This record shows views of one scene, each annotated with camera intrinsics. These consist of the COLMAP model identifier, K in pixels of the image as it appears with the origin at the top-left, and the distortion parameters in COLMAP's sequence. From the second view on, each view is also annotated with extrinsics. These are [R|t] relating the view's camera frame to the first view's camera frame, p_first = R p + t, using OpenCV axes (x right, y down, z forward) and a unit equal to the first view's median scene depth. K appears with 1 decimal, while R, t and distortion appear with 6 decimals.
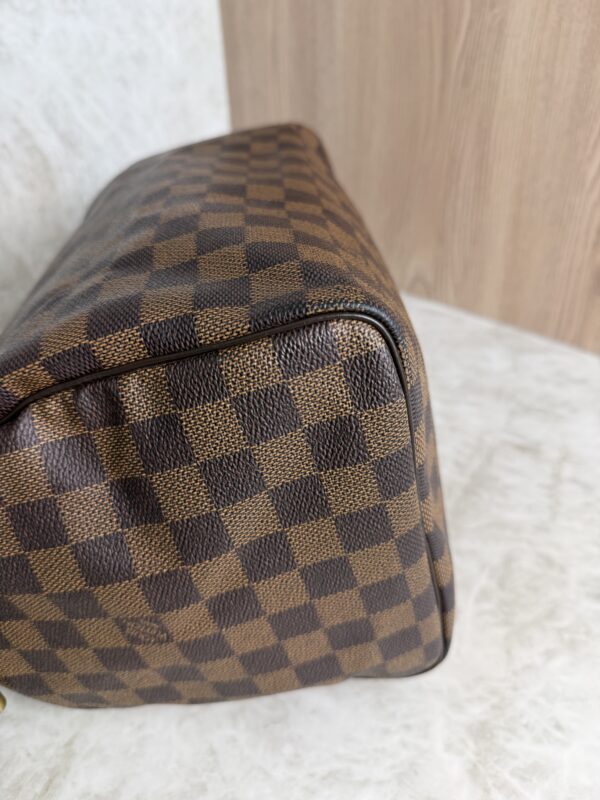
lens RADIAL K [[605.2, 0, 292.1], [0, 605.2, 377.1], [0, 0, 1]] dist [-0.009577, -0.004278]
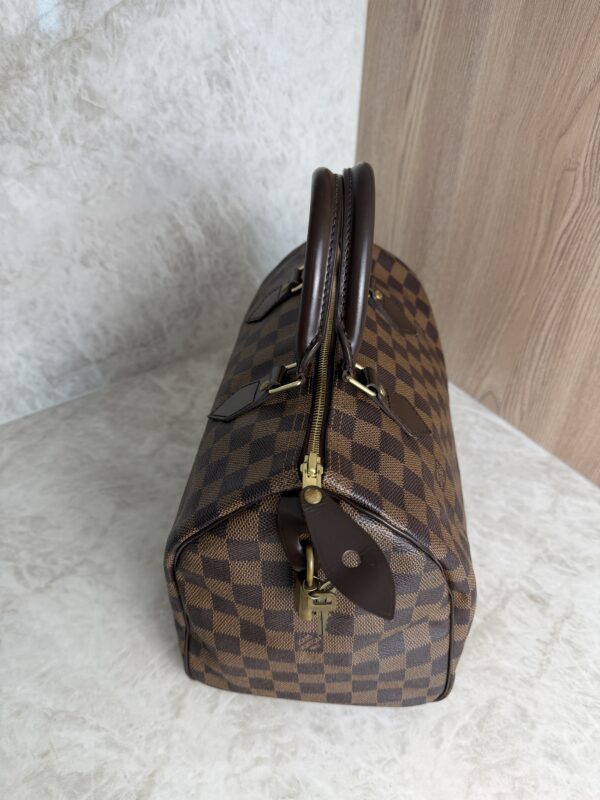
lens RADIAL K [[576.6, 0, 300.0], [0, 576.6, 400.0], [0, 0, 1]] dist [-0.005405, -0.005513]
pose [[0.975701, 0.181372, -0.122930, -0.004933], [-0.166408, 0.978388, 0.122741, -0.316485], [0.142535, -0.099302, 0.984796, -0.149105]]
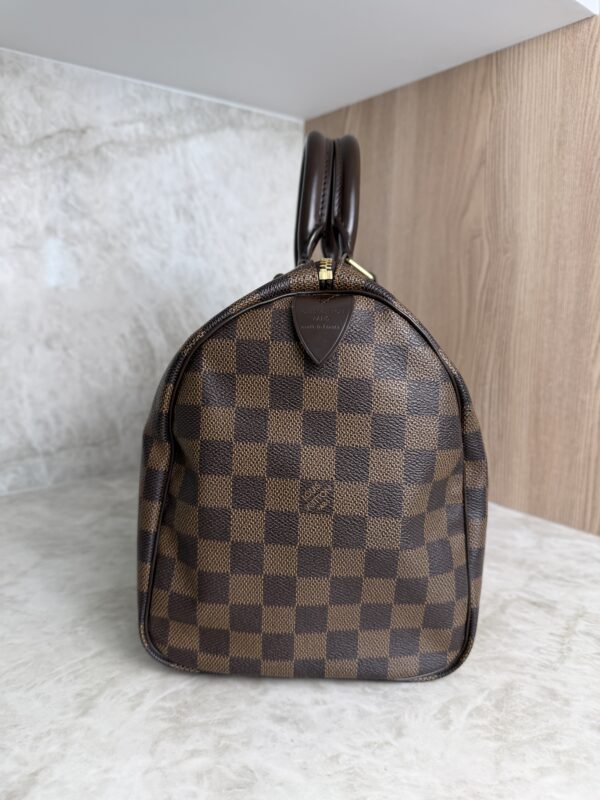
lens RADIAL K [[576.6, 0, 300.0], [0, 576.6, 400.0], [0, 0, 1]] dist [-0.005405, -0.005513]
pose [[0.988618, 0.072707, -0.131716, 0.087413], [-0.118674, 0.914975, -0.385664, 0.212611], [0.092476, 0.396906, 0.913189, -0.045347]]
